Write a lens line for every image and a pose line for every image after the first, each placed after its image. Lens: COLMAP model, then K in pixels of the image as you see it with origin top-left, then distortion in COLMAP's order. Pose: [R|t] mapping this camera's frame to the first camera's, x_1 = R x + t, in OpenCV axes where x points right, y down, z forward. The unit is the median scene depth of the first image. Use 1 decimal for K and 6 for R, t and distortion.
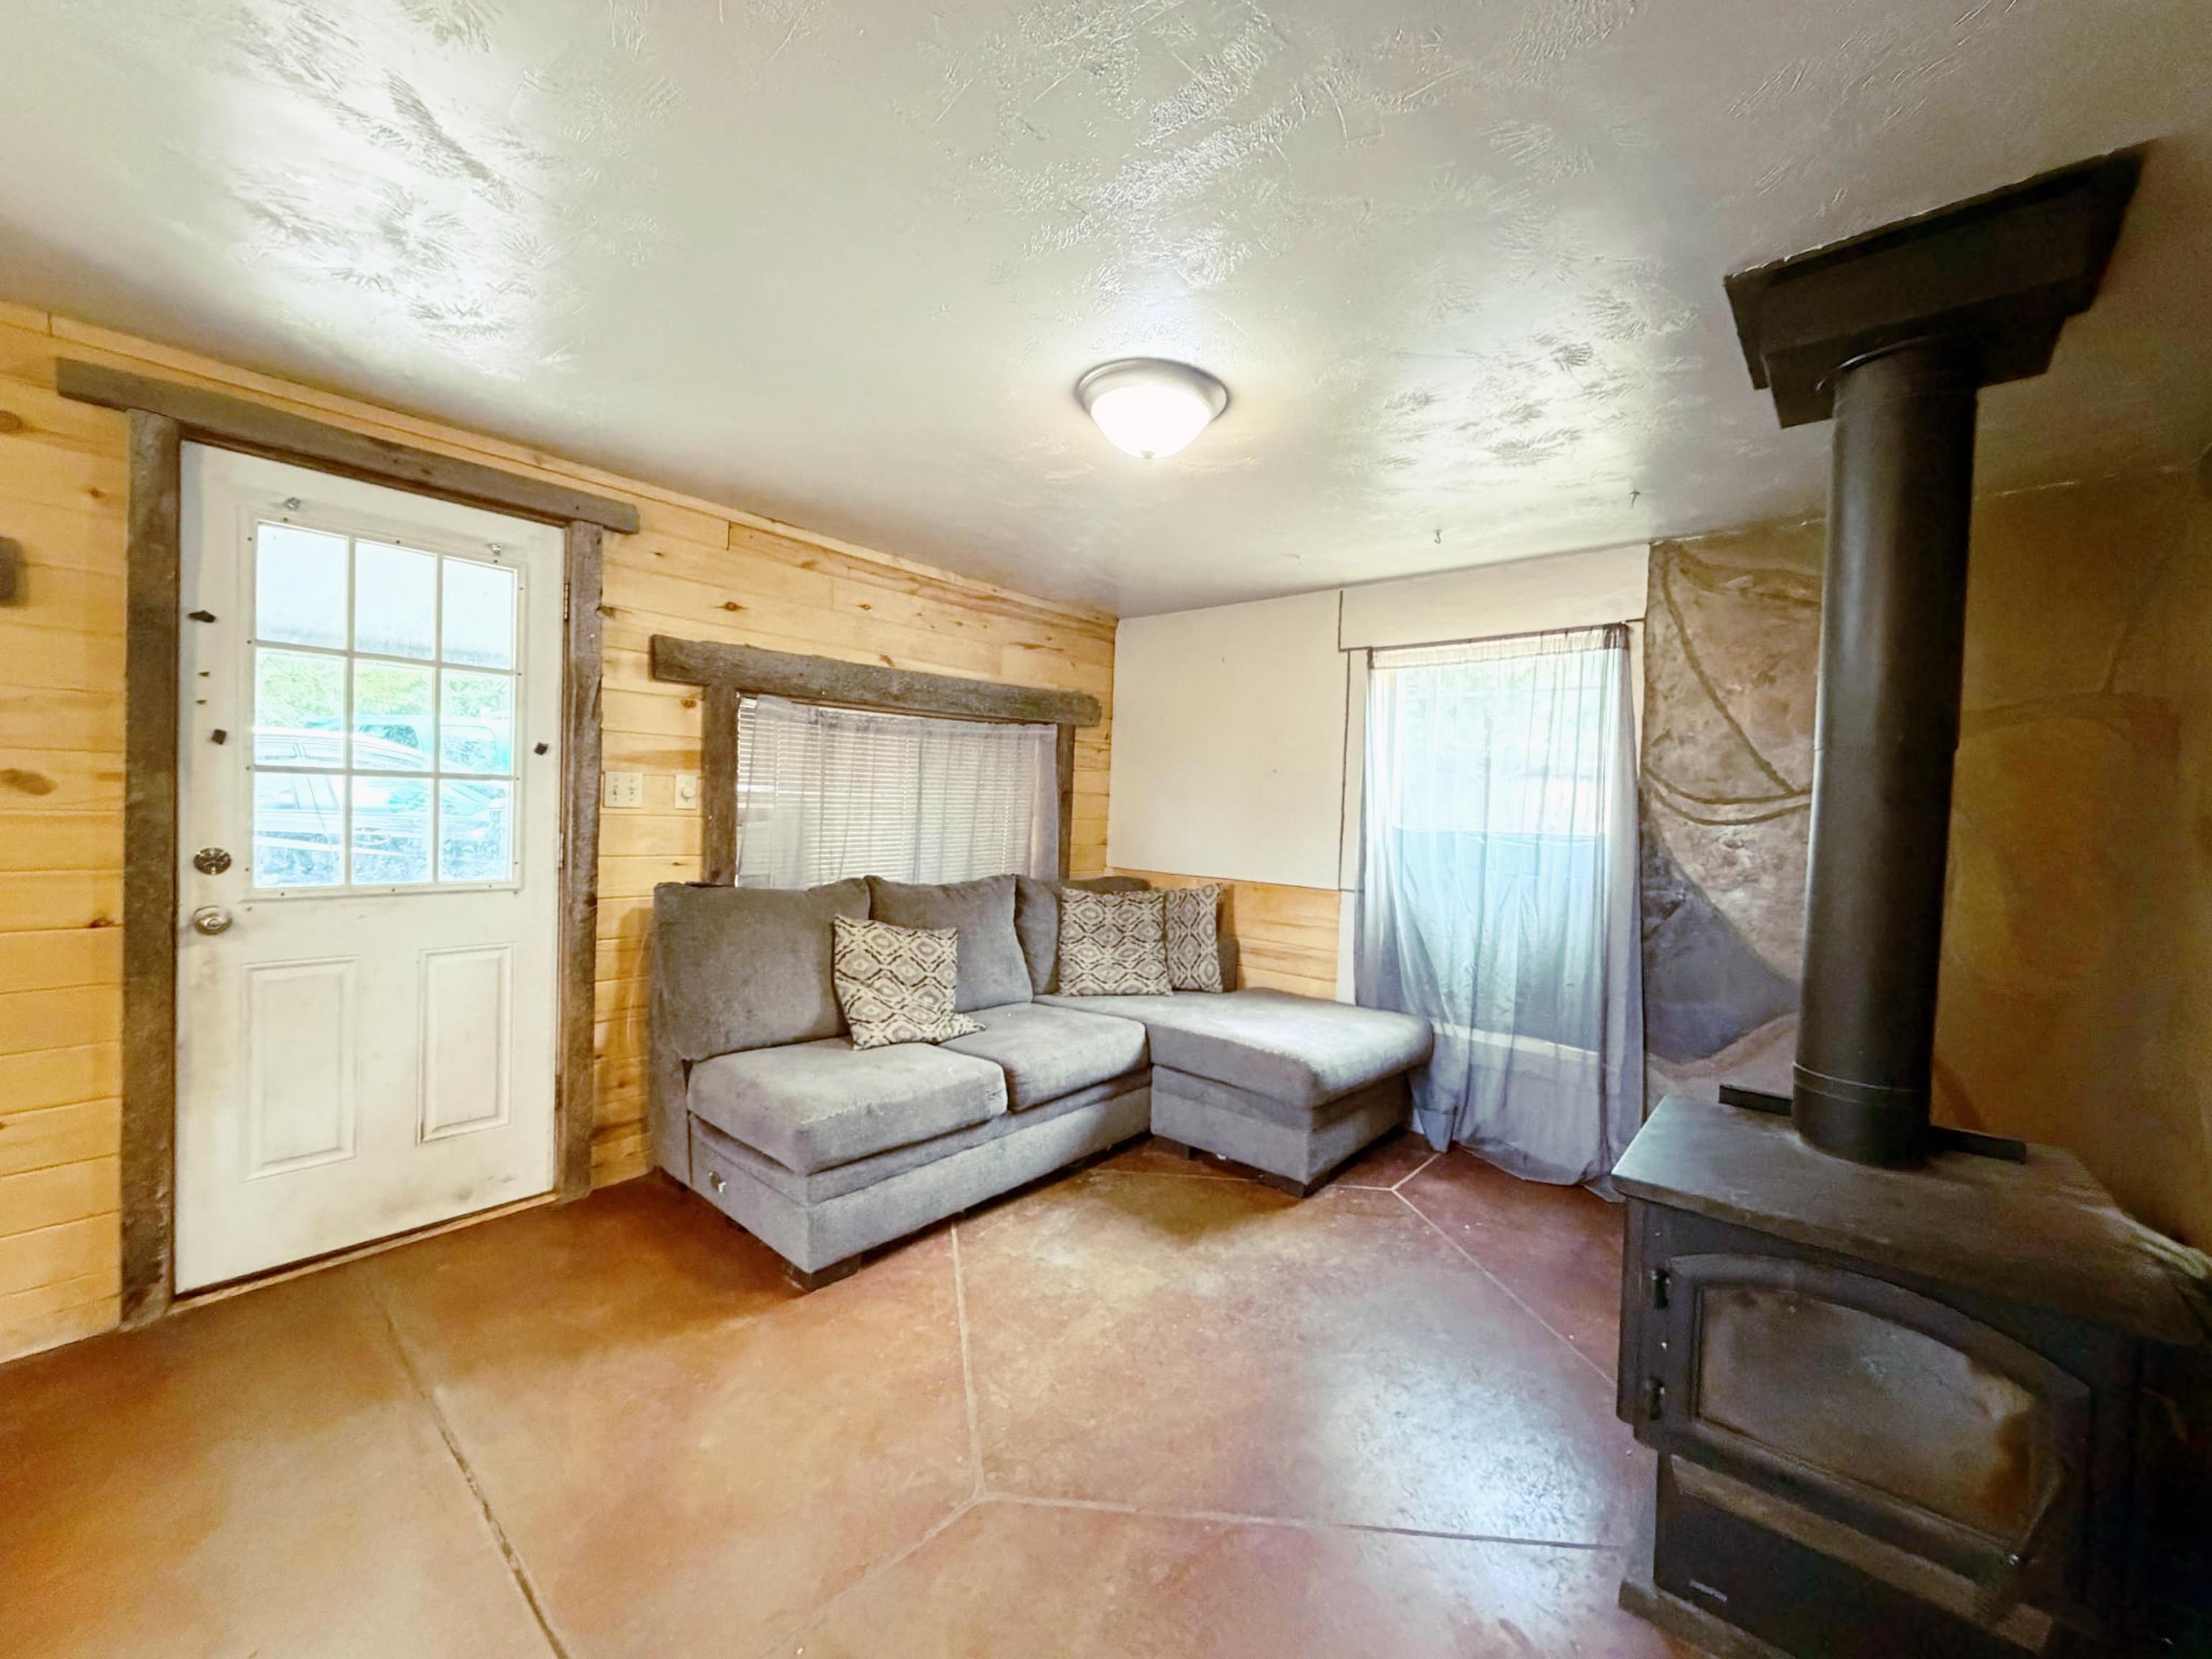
lens RADIAL K [[881.0, 0, 1102.4], [0, 881.0, 825.9], [0, 0, 1]] dist [0.000115, 0.000315]
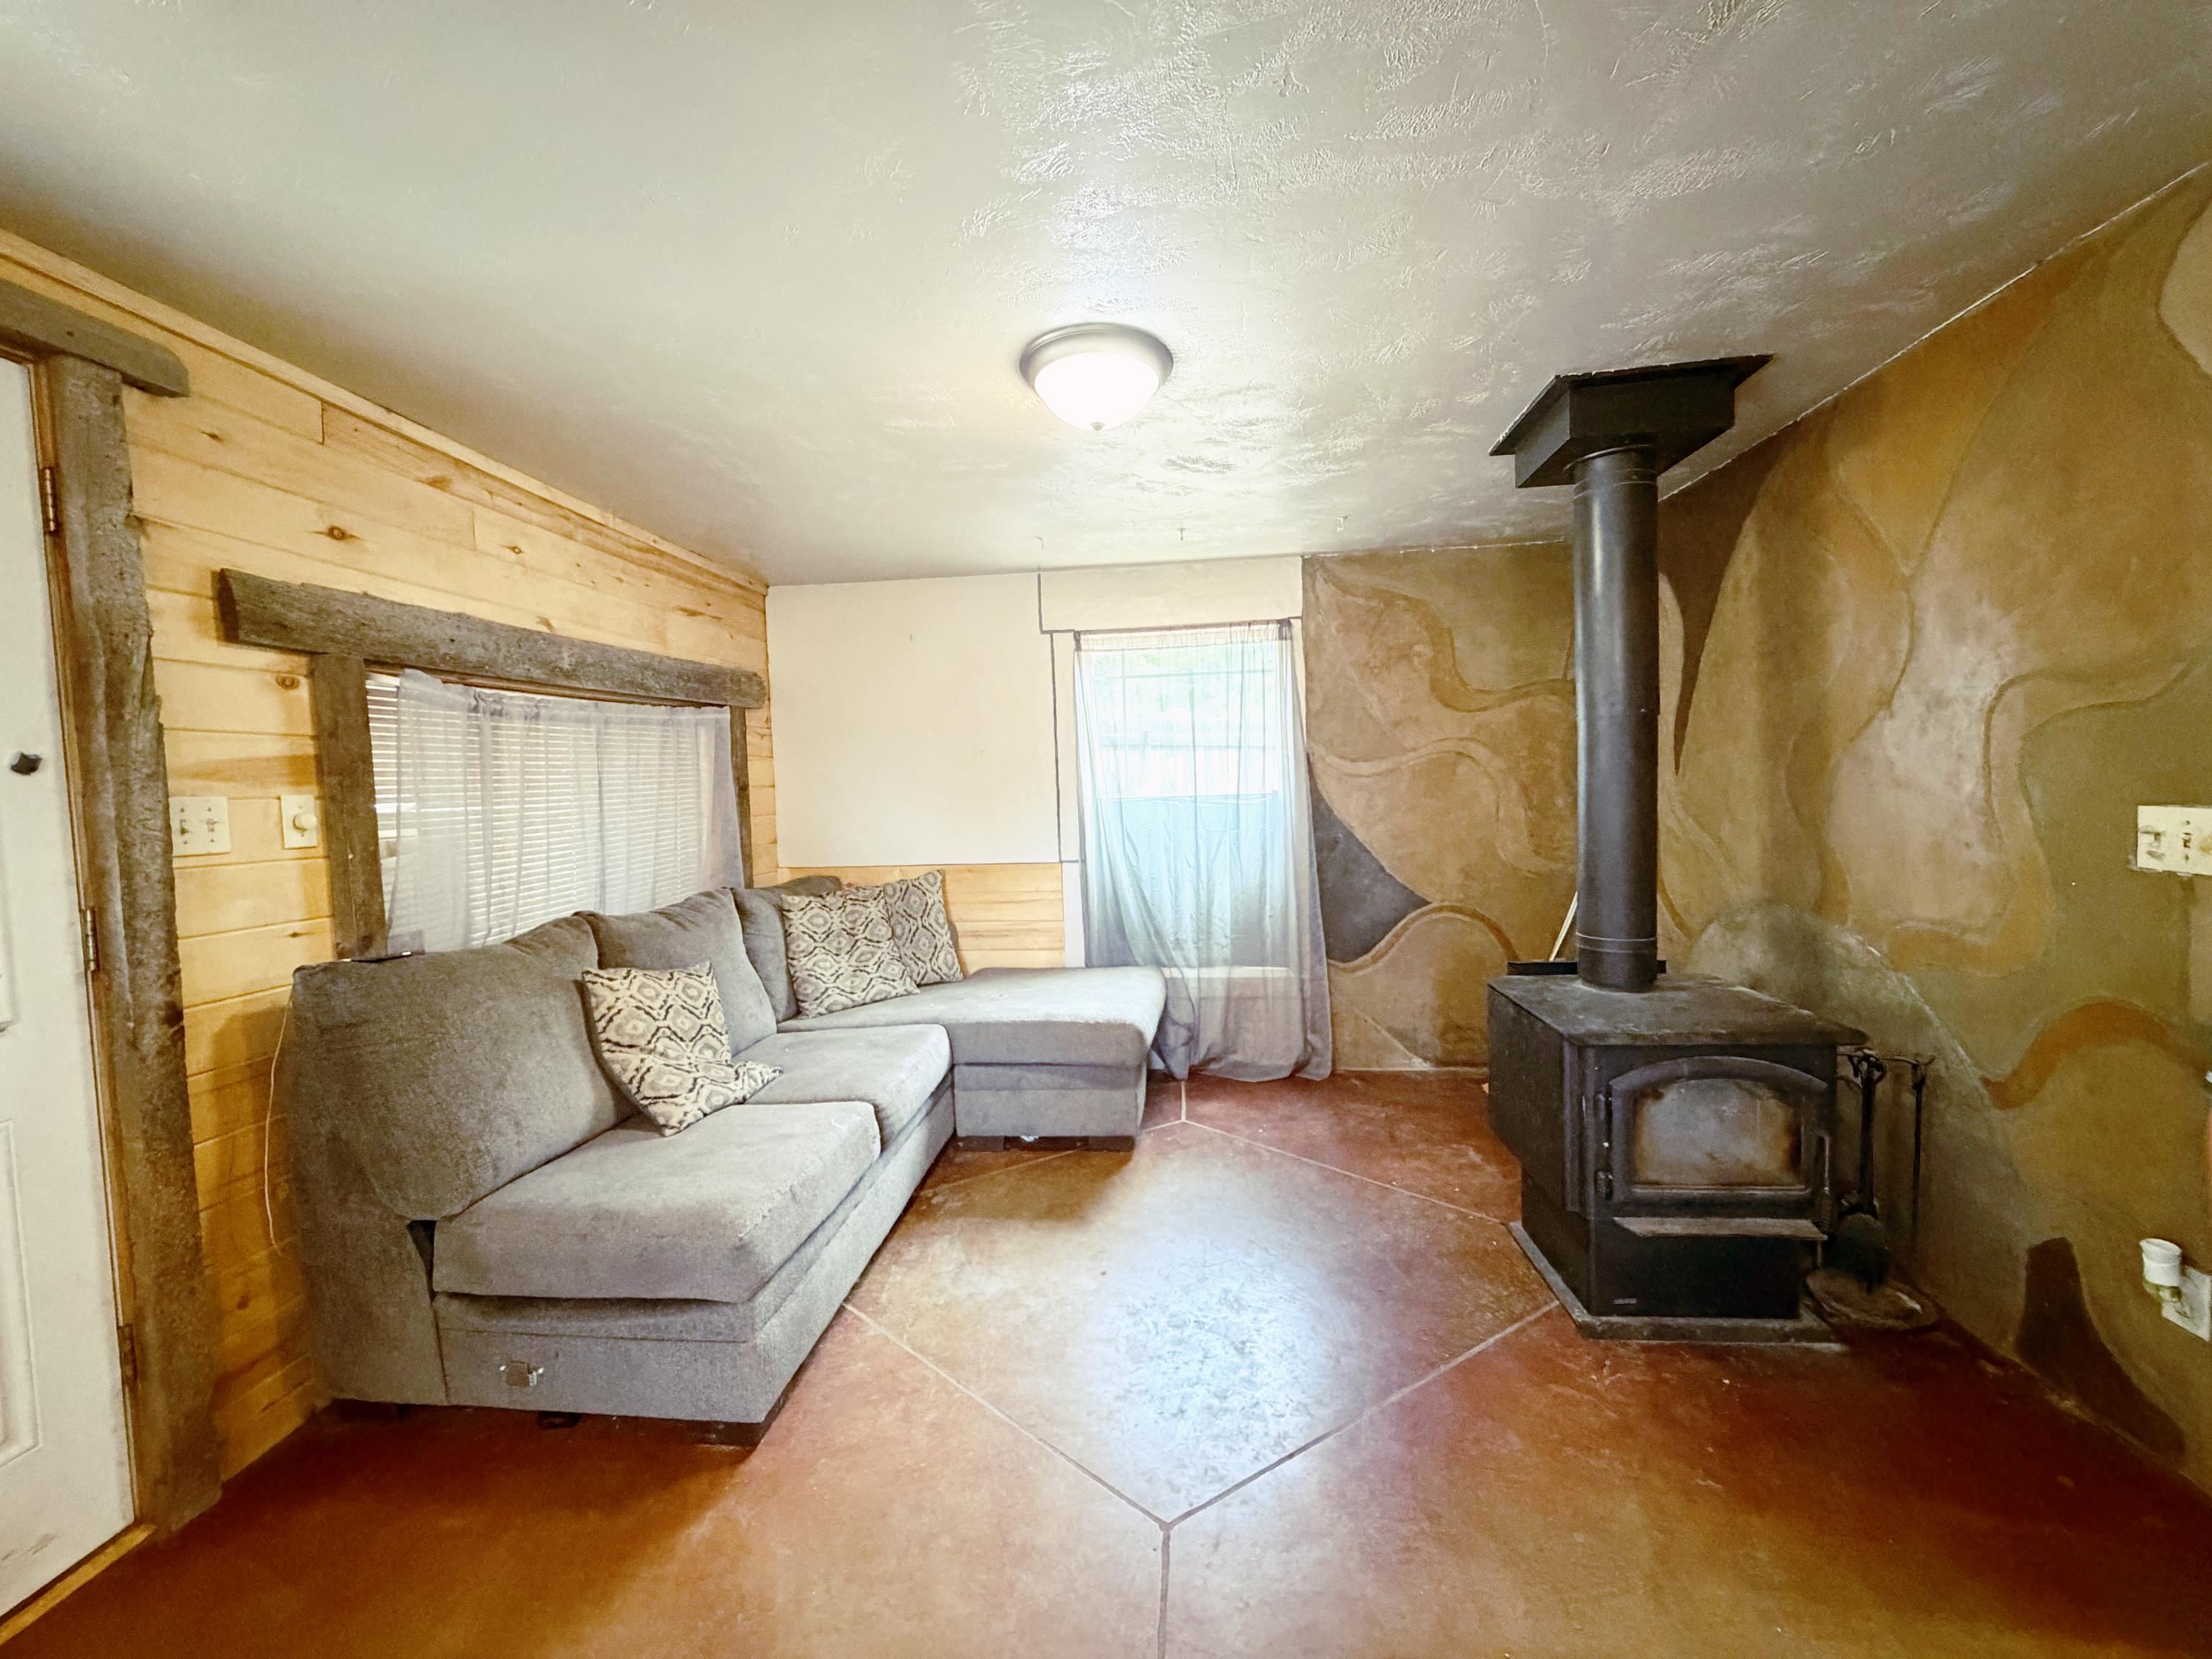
lens RADIAL K [[881.0, 0, 1103.8], [0, 881.0, 823.6], [0, 0, 1]] dist [0.000115, 0.000315]
pose [[0.815471, -0.088396, 0.572008, -0.359465], [0.075621, 0.996069, 0.046121, -0.021573], [-0.573837, 0.005646, 0.818950, 0.140588]]
